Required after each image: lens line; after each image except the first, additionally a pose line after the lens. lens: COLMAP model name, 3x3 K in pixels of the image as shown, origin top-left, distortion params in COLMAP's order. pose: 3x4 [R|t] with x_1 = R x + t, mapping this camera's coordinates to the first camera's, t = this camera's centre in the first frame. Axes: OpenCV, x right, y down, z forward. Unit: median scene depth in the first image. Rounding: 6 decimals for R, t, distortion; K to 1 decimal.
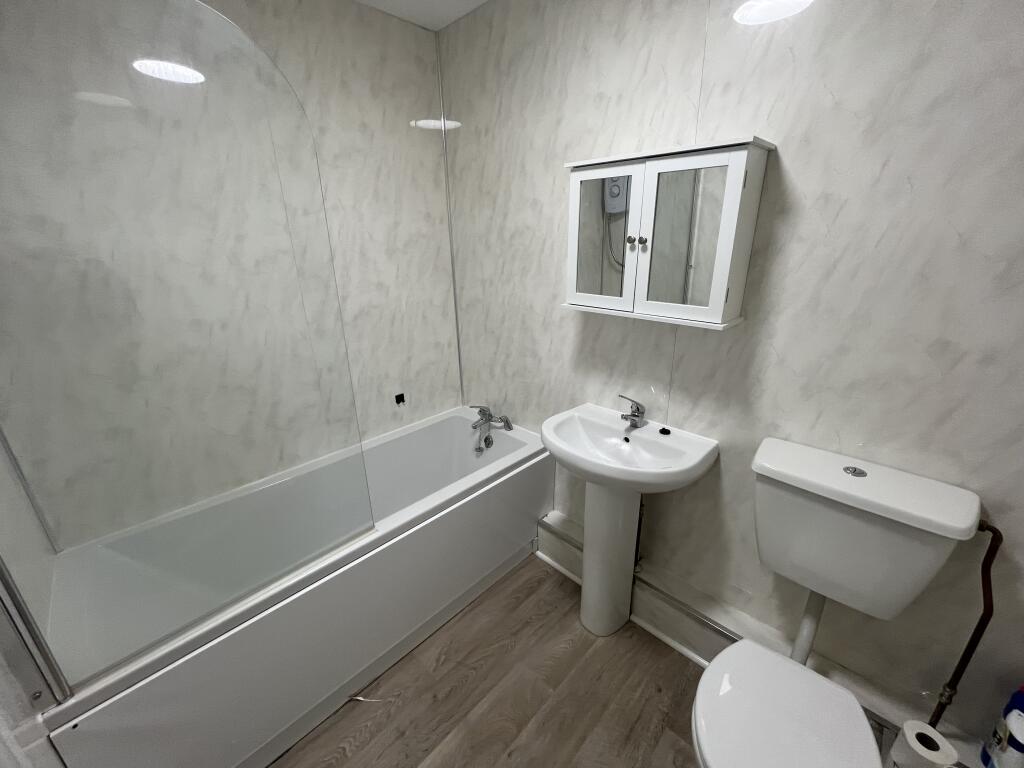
lens RADIAL K [[414.2, 0, 513.8], [0, 414.2, 384.7], [0, 0, 1]] dist [-0.000565, -0.000548]
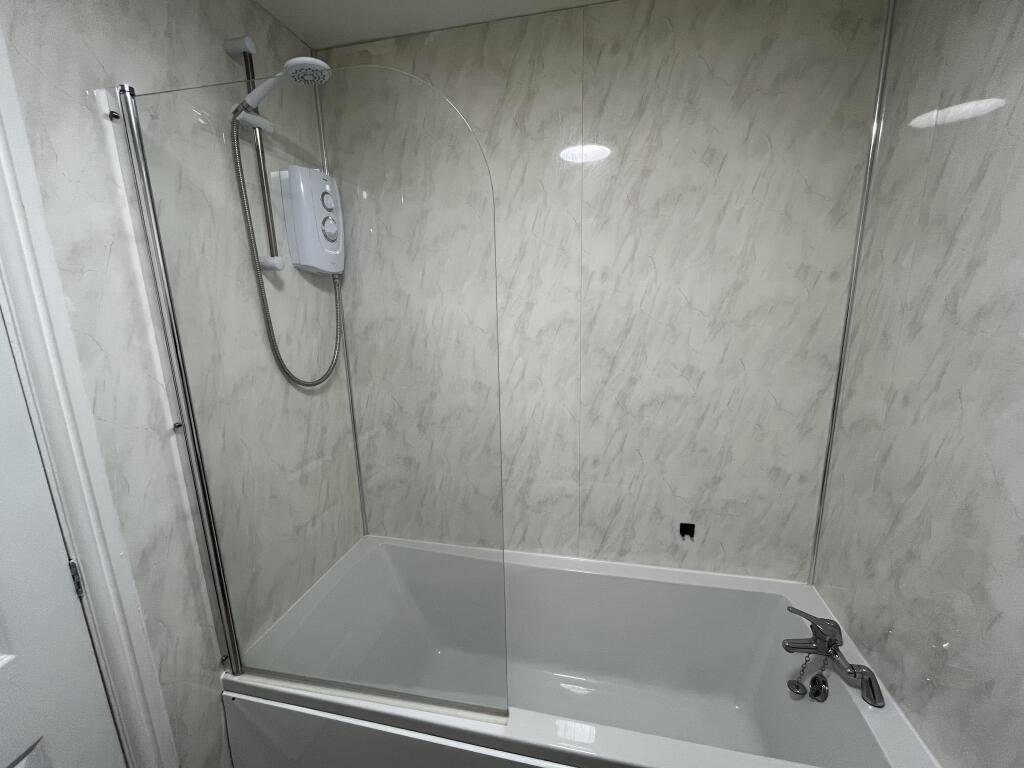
lens RADIAL K [[414.2, 0, 511.6], [0, 414.2, 383.1], [0, 0, 1]] dist [-0.000565, -0.000548]
pose [[0.530250, 0.189181, -0.826466, 0.123312], [-0.271207, 0.961418, 0.046068, -0.203743], [0.803294, 0.199716, 0.561099, 0.442136]]
